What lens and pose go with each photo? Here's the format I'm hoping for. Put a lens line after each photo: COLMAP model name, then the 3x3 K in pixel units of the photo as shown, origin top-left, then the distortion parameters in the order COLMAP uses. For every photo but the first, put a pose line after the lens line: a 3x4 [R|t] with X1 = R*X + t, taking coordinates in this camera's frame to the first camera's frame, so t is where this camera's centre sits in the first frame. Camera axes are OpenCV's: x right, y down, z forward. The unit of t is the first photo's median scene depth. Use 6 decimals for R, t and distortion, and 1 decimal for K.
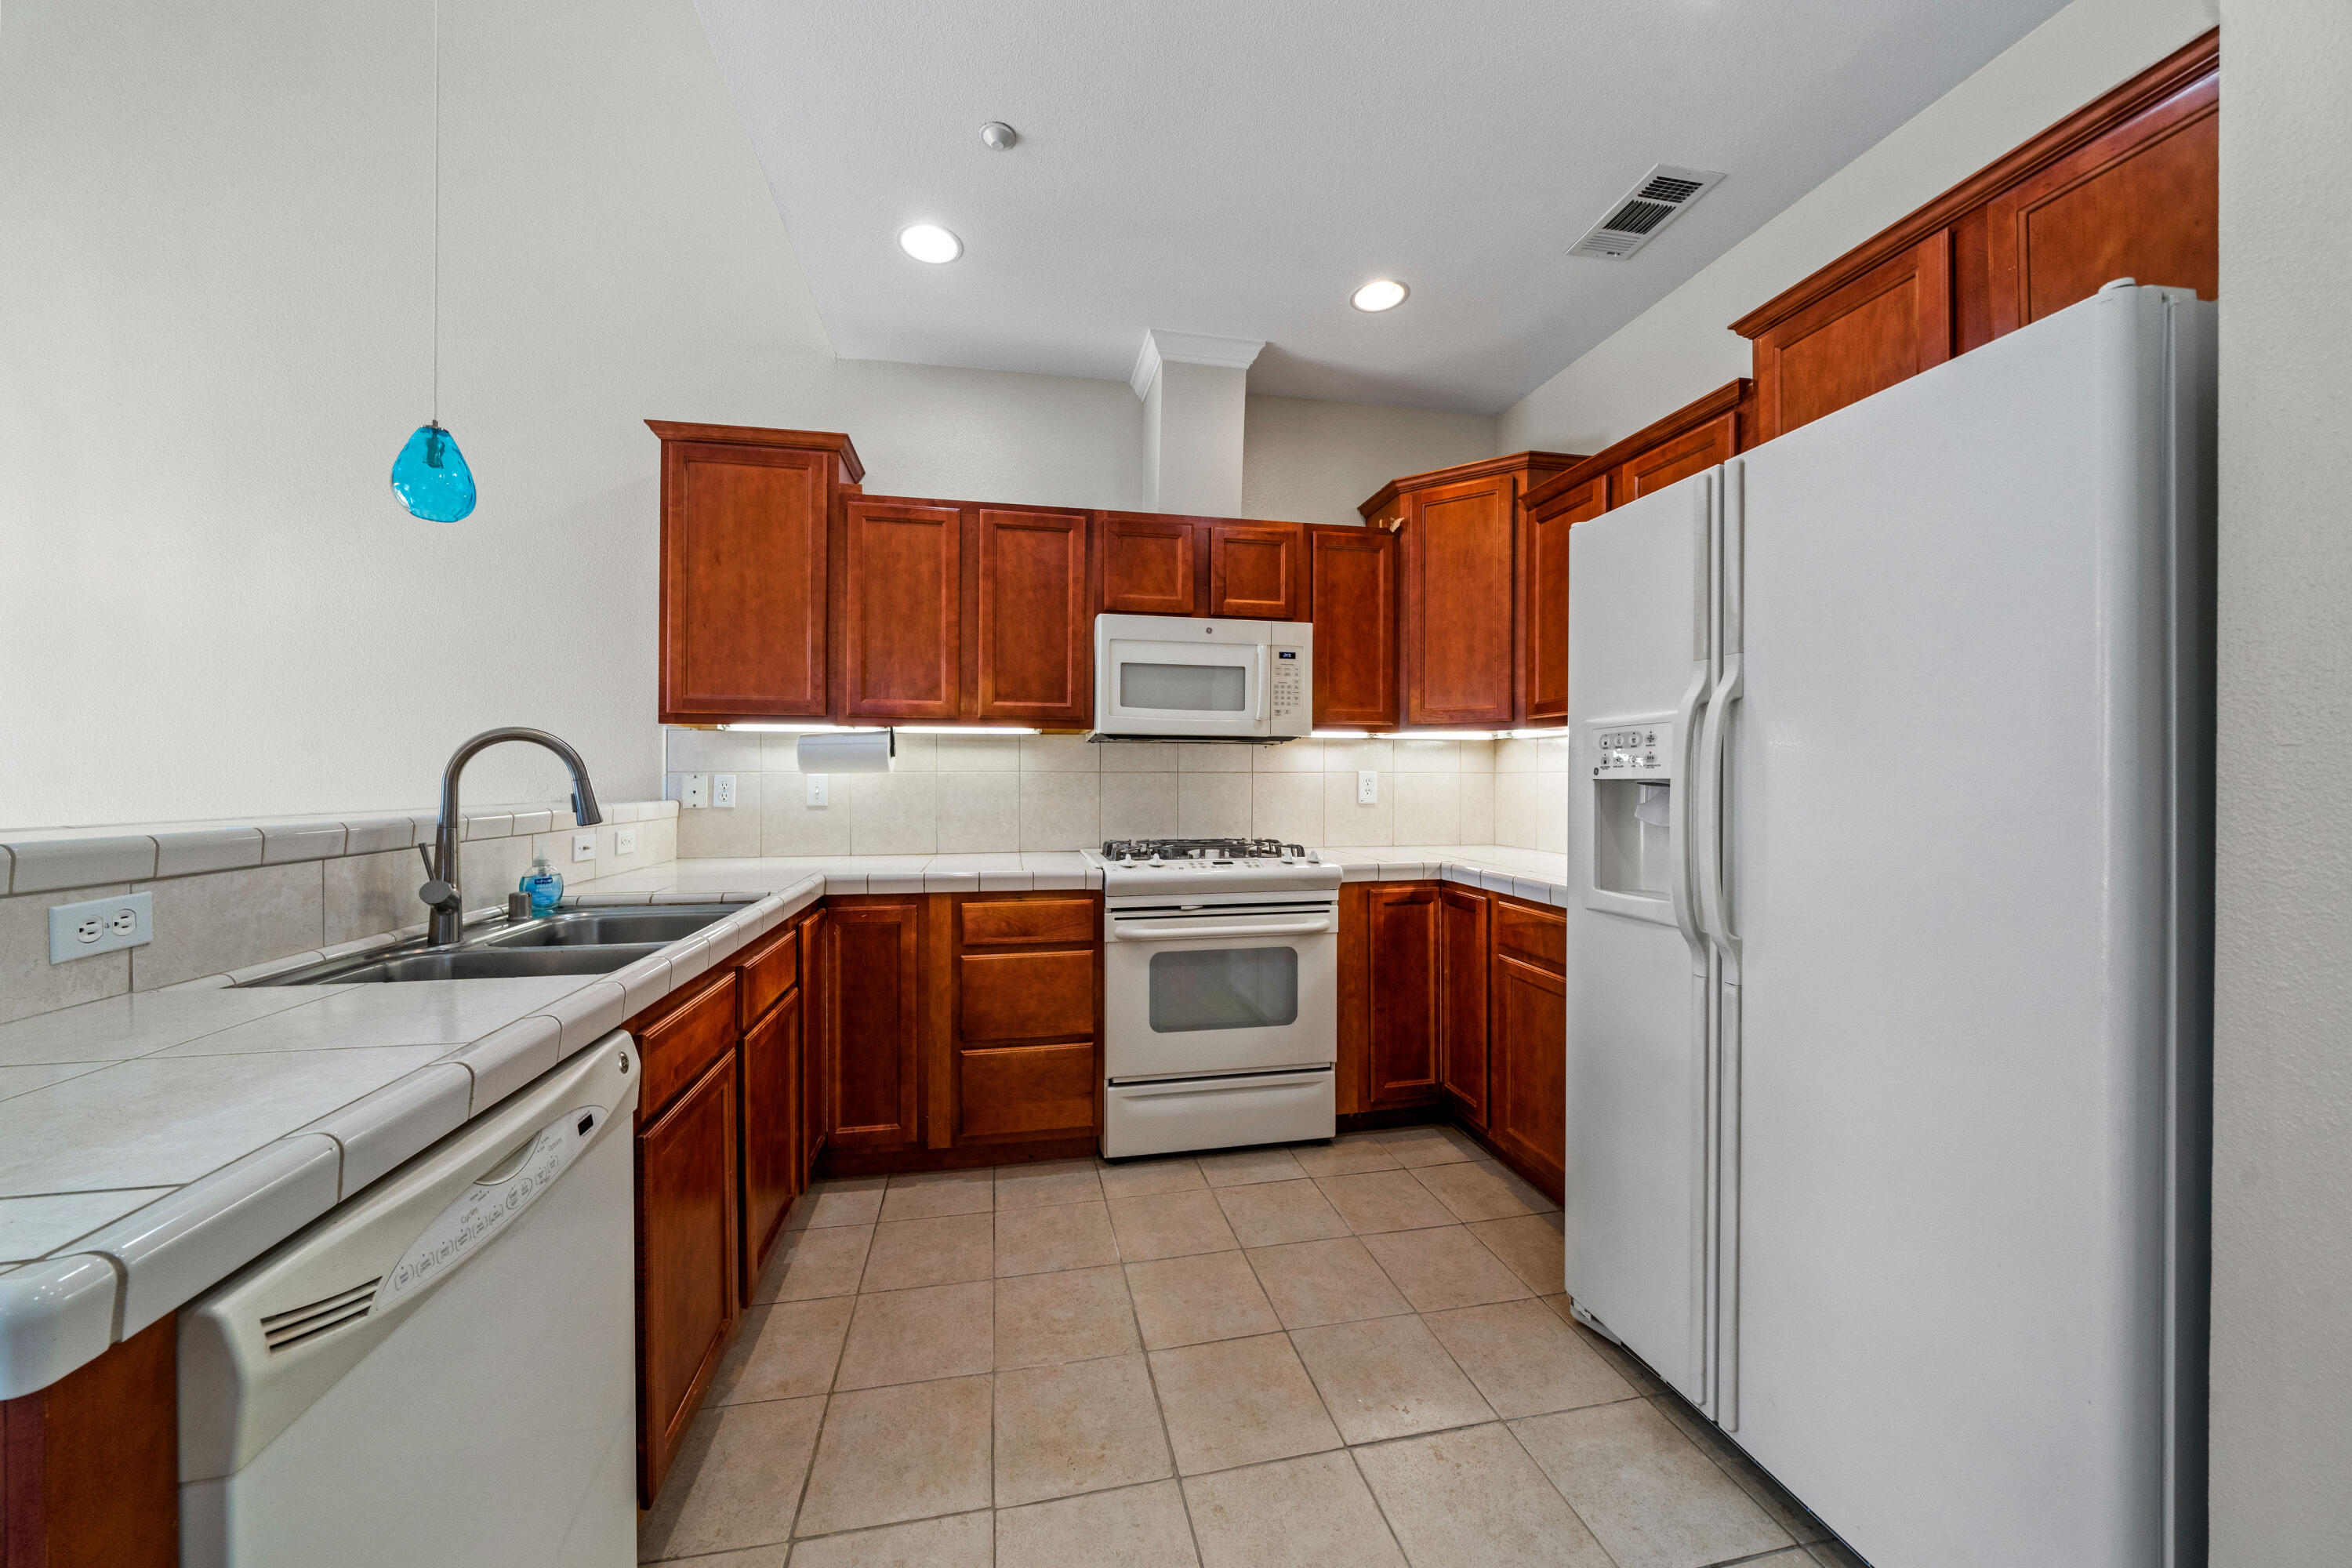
lens RADIAL K [[815.9, 0, 1170.6], [0, 815.9, 780.9], [0, 0, 1]] dist [-0.000018, 0.000610]
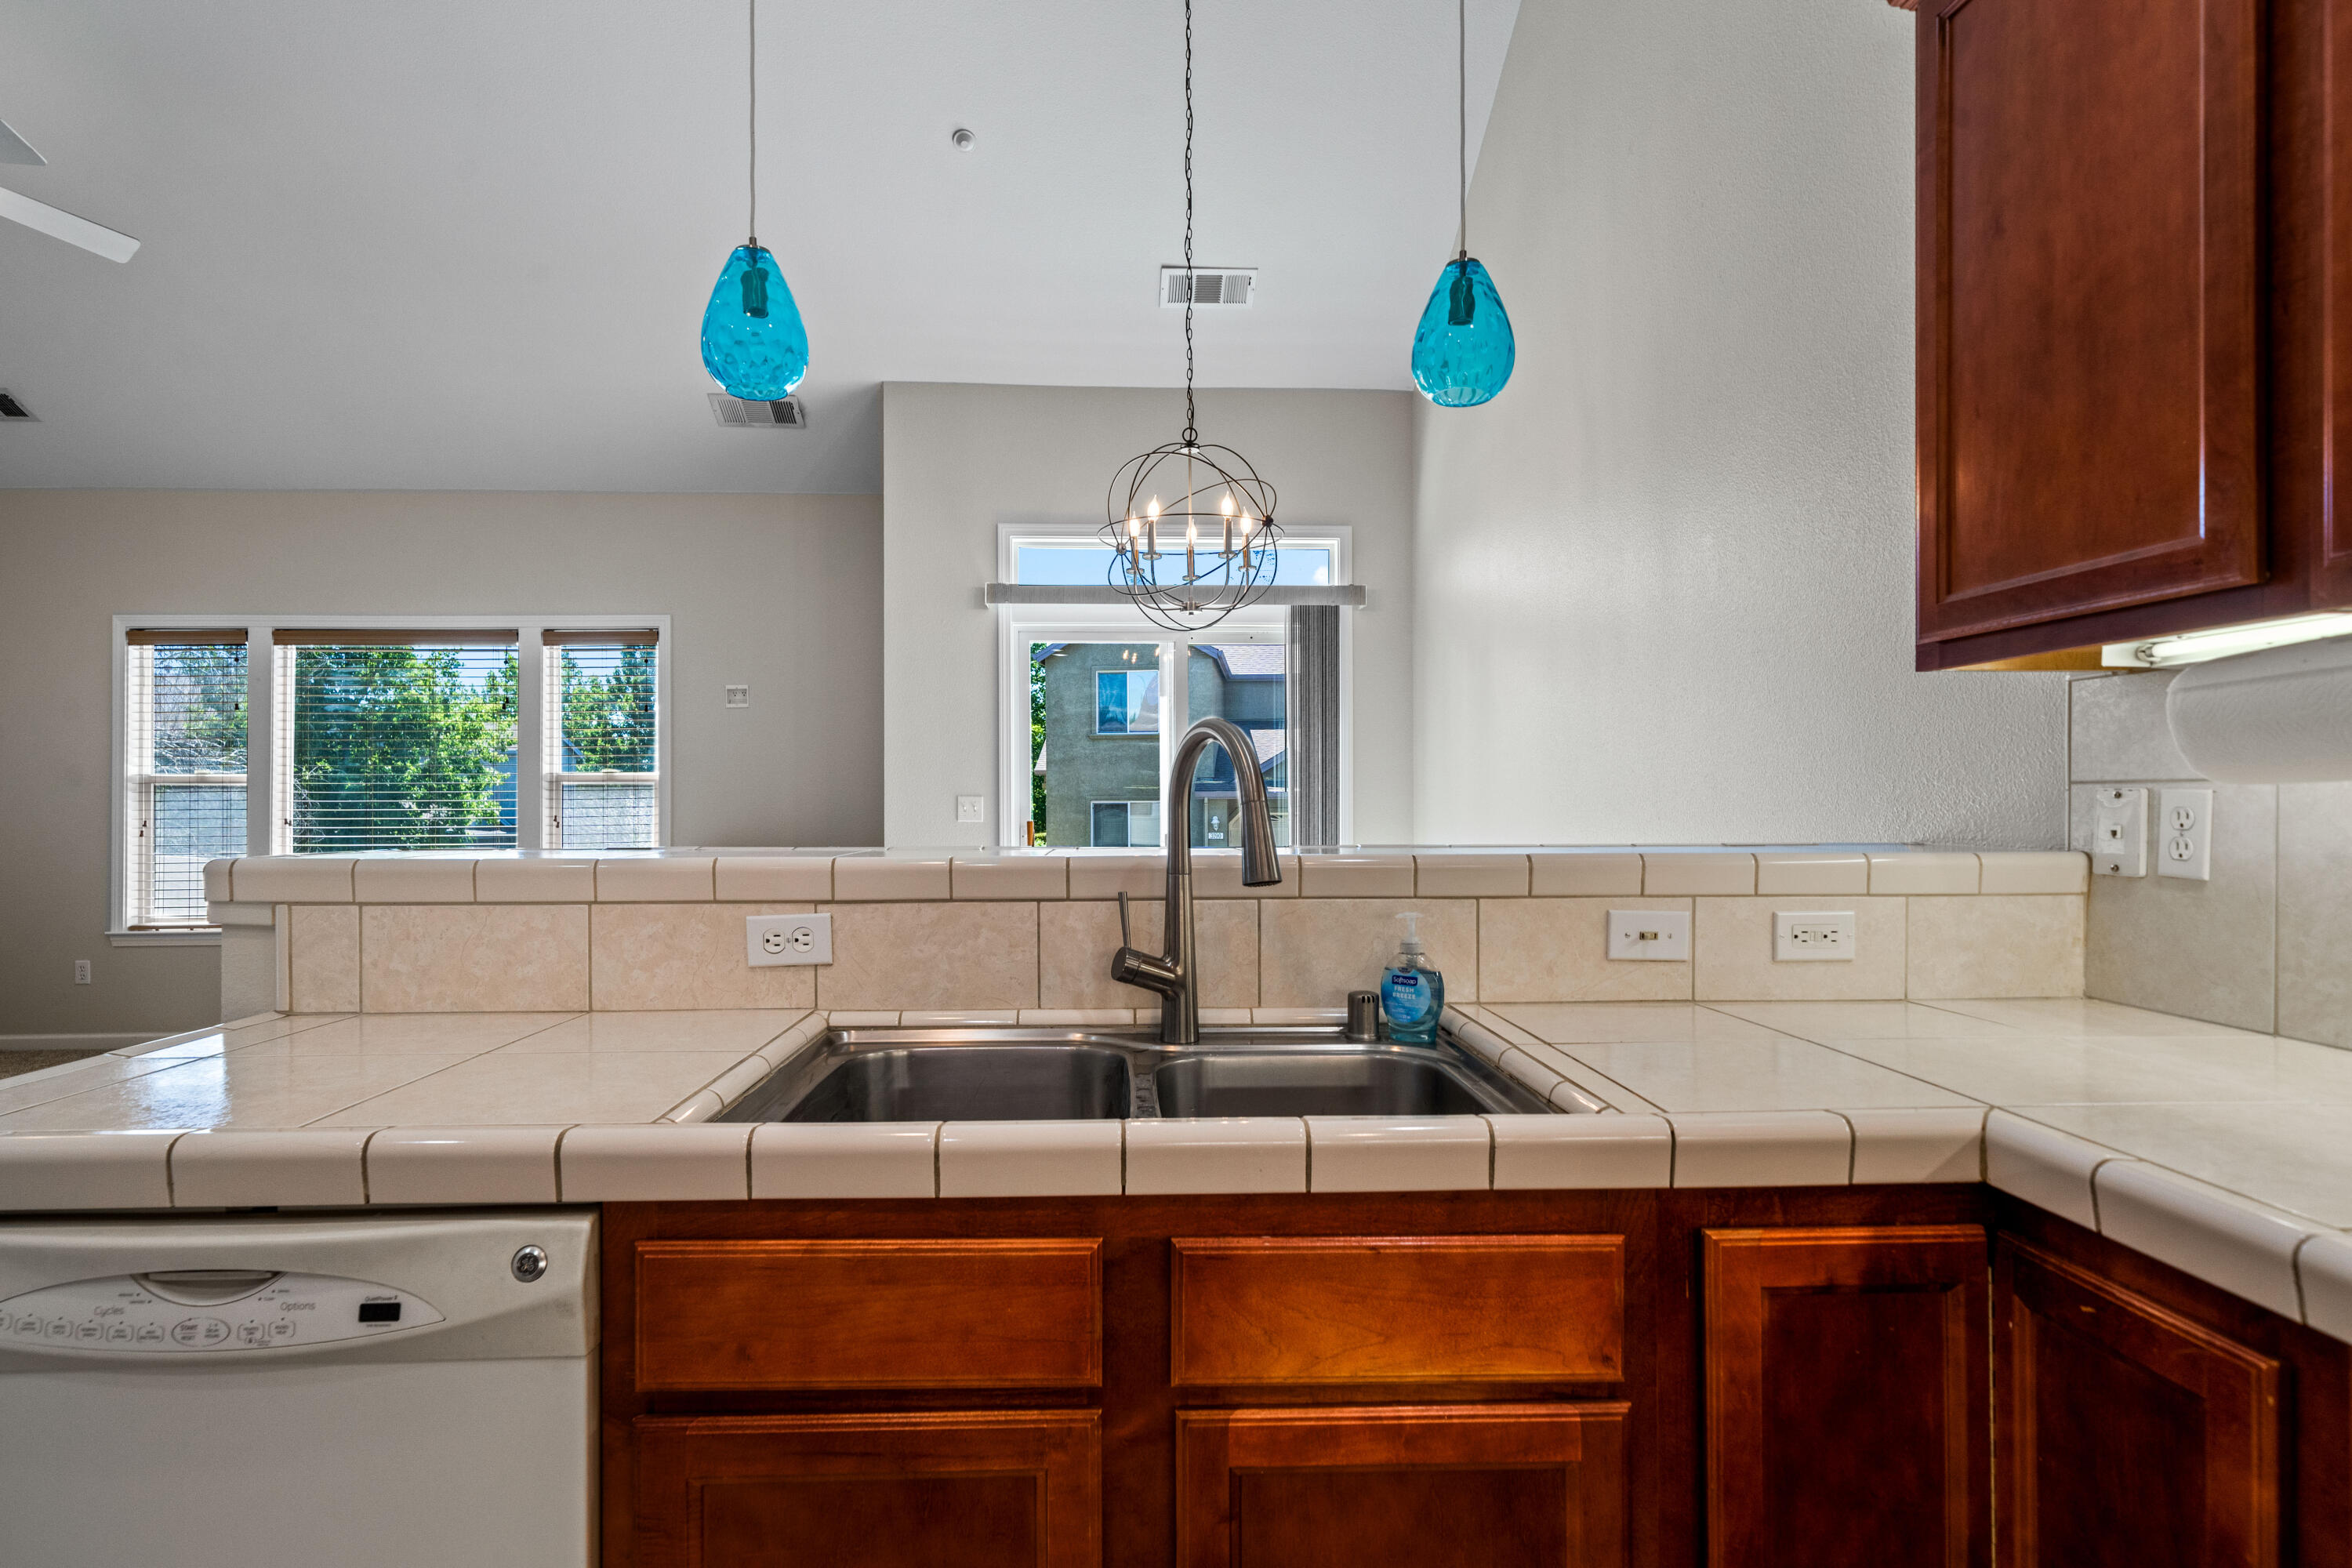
lens RADIAL K [[1218.2, 0, 1175.3], [0, 1218.2, 796.4], [0, 0, 1]] dist [0.003377, 0.001750]
pose [[-0.167507, 0.006056, -0.985852, 0.130936], [-0.000242, 0.999981, 0.006184, -0.015013], [0.985871, 0.001274, -0.167502, 1.287702]]
